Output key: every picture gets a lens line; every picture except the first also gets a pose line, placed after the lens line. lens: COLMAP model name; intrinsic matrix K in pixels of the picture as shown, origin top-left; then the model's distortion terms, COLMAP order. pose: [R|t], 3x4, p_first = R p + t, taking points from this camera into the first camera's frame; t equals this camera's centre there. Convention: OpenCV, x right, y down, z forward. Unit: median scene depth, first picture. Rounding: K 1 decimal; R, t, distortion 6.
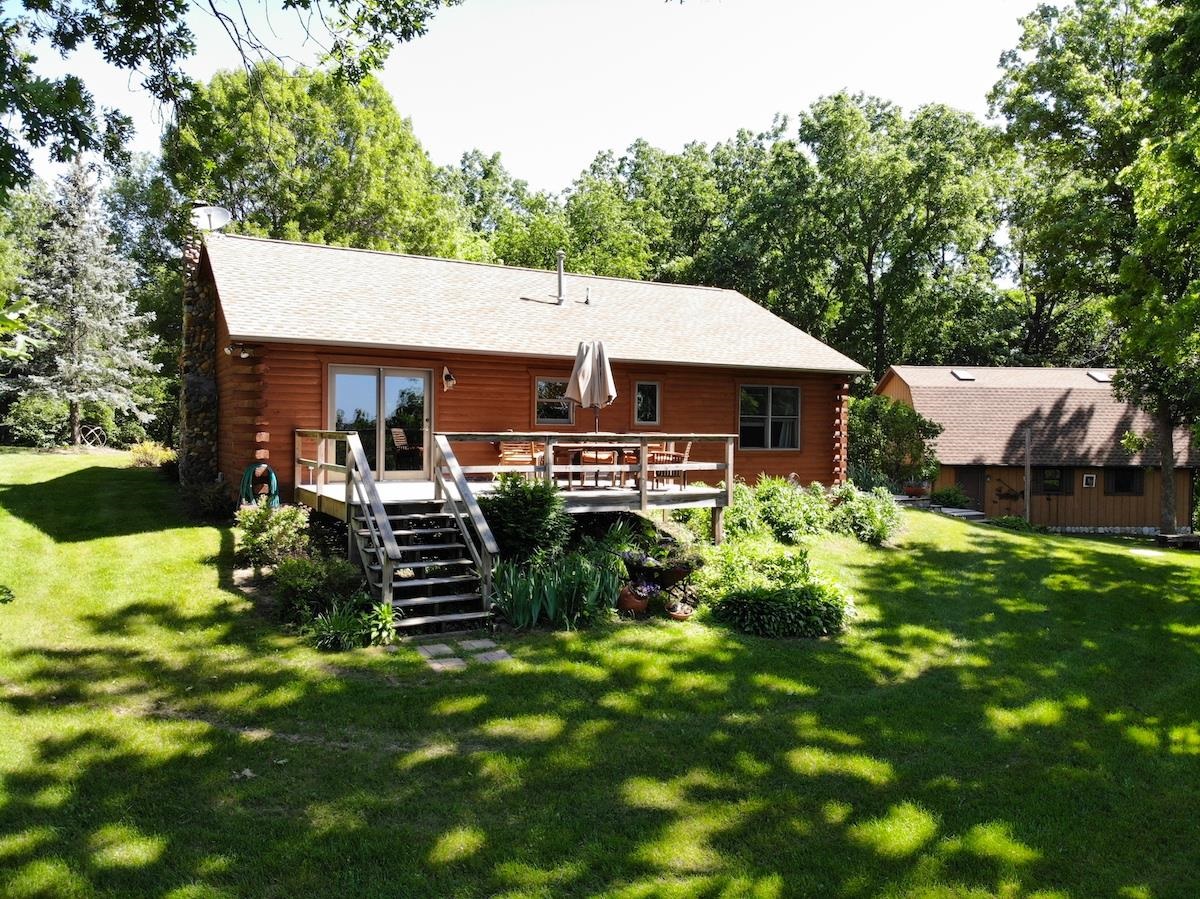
lens RADIAL K [[864.2, 0, 600.0], [0, 864.2, 449.5], [0, 0, 1]] dist [0.143540, -0.282881]
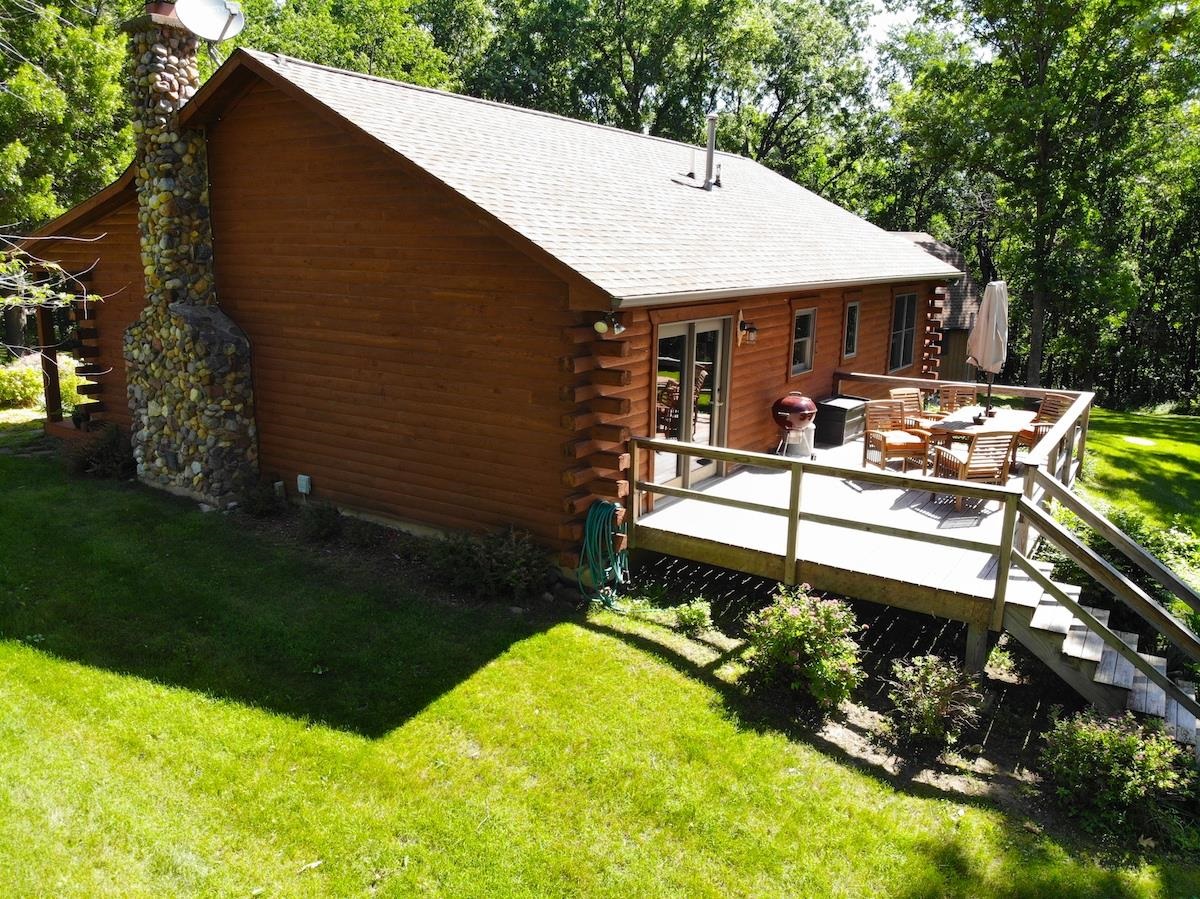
lens RADIAL K [[864.2, 0, 600.0], [0, 864.2, 449.5], [0, 0, 1]] dist [0.143540, -0.282881]
pose [[0.899238, -0.096504, 0.426682, -0.485091], [0.010561, 0.979869, 0.199363, -0.105578], [-0.437332, -0.174769, 0.882155, 0.369551]]
